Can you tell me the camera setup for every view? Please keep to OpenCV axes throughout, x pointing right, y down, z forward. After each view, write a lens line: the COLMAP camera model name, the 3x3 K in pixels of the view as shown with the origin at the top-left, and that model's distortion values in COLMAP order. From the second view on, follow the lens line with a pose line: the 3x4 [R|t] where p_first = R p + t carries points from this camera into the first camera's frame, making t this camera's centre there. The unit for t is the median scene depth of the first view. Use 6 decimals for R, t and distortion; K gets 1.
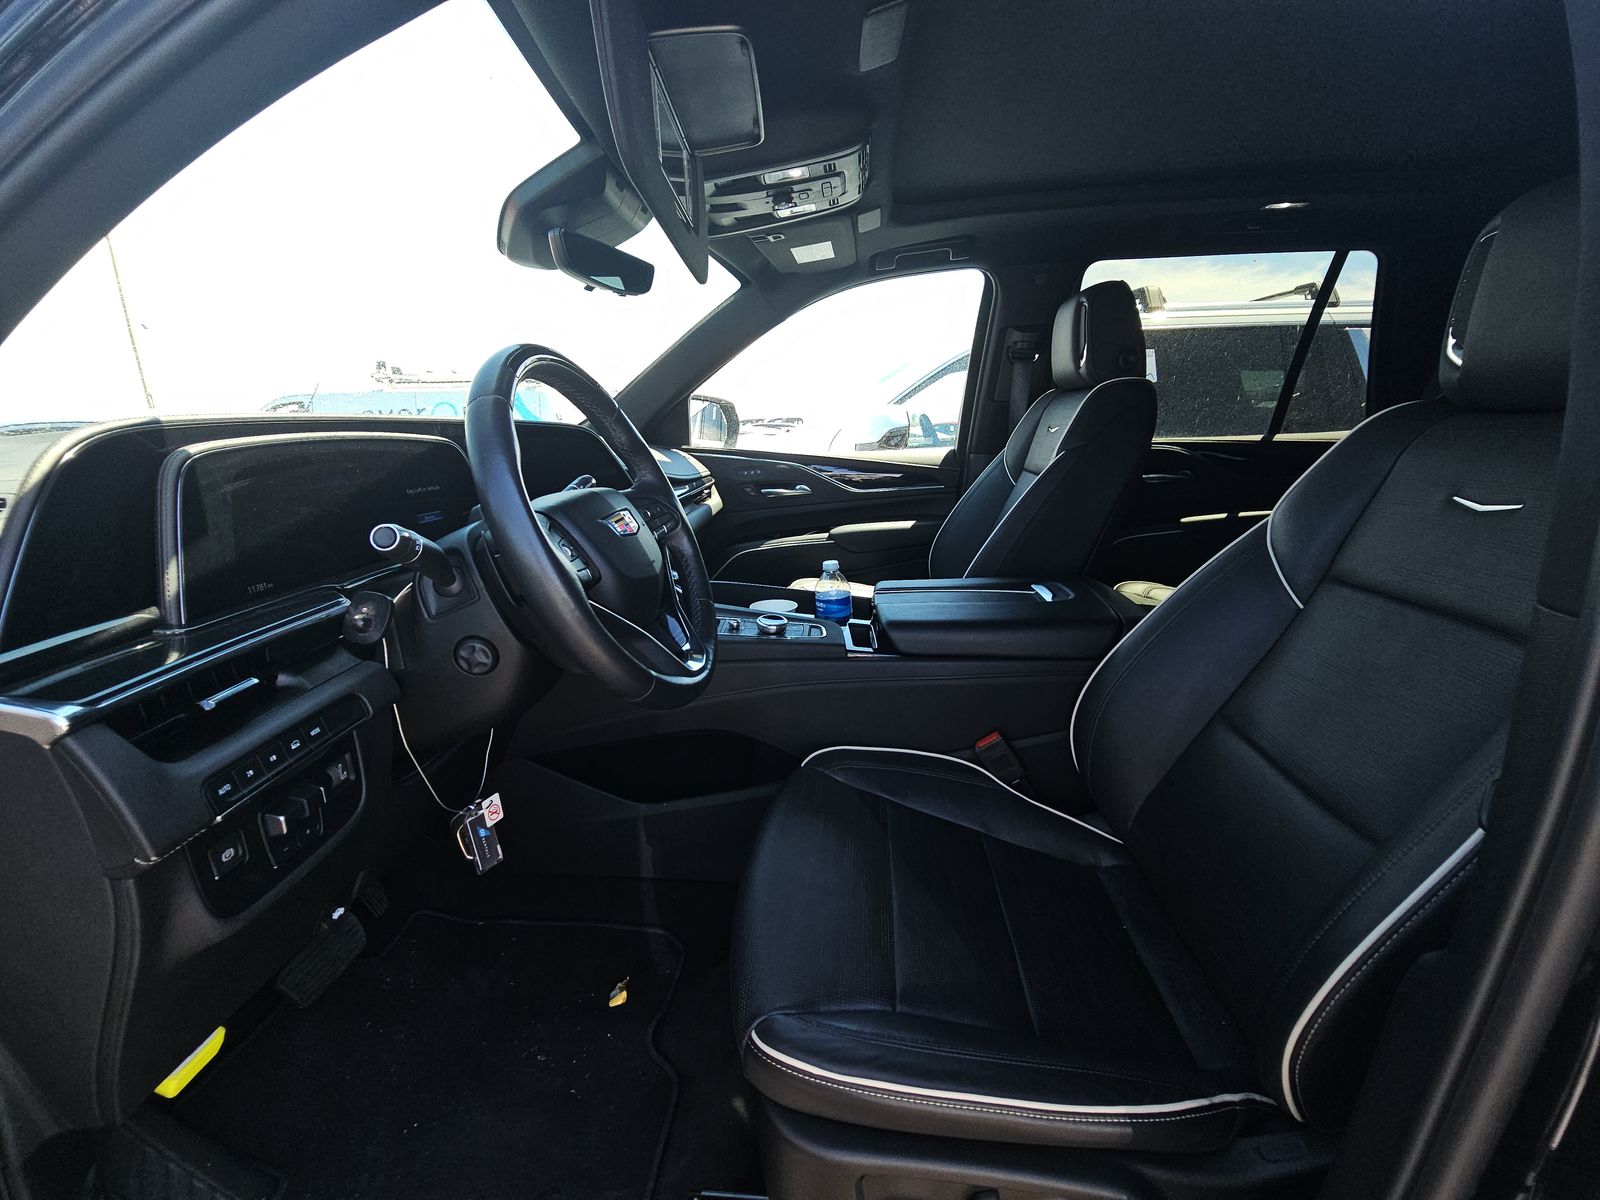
lens RADIAL K [[645.0, 0, 788.6], [0, 645.0, 604.8], [0, 0, 1]] dist [0.012587, -0.009310]
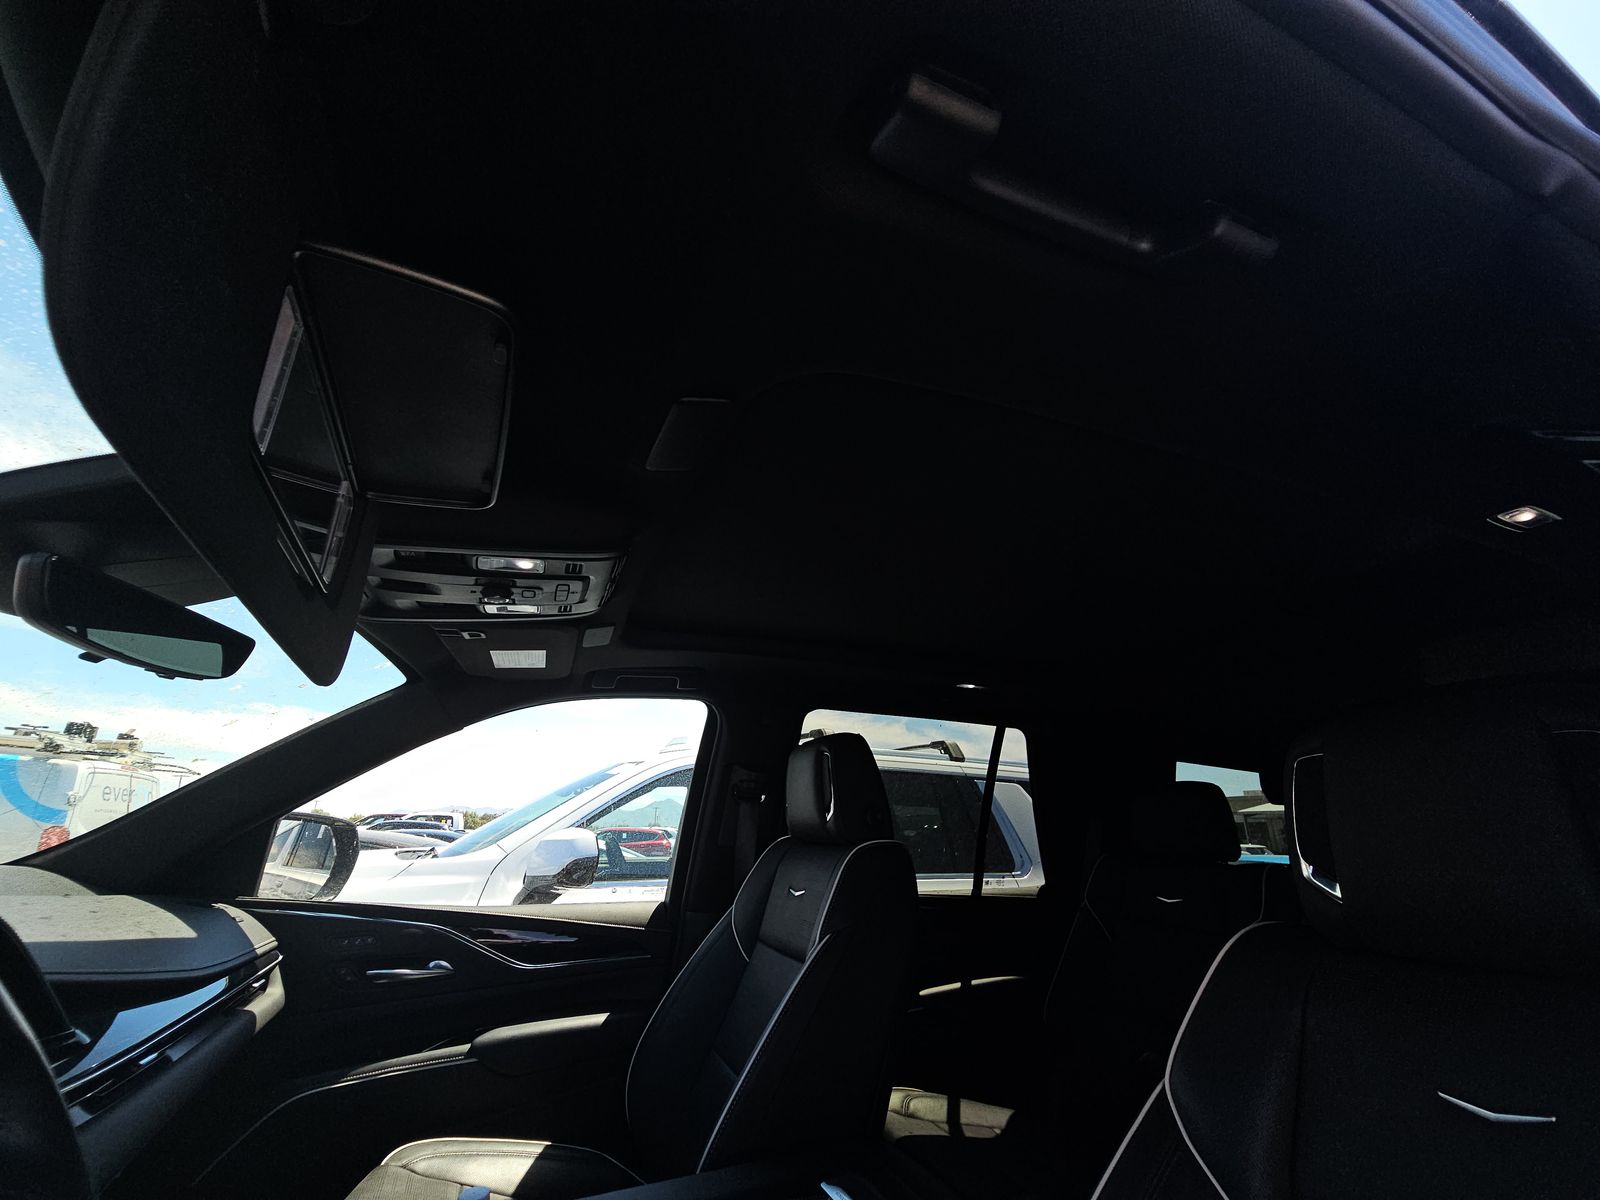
lens RADIAL K [[645.0, 0, 788.6], [0, 645.0, 604.8], [0, 0, 1]] dist [0.012587, -0.009310]
pose [[0.886016, 0.187032, 0.424259, -0.020233], [0.087590, 0.831036, -0.549278, -0.151370], [-0.455307, 0.523830, 0.719929, 0.272270]]
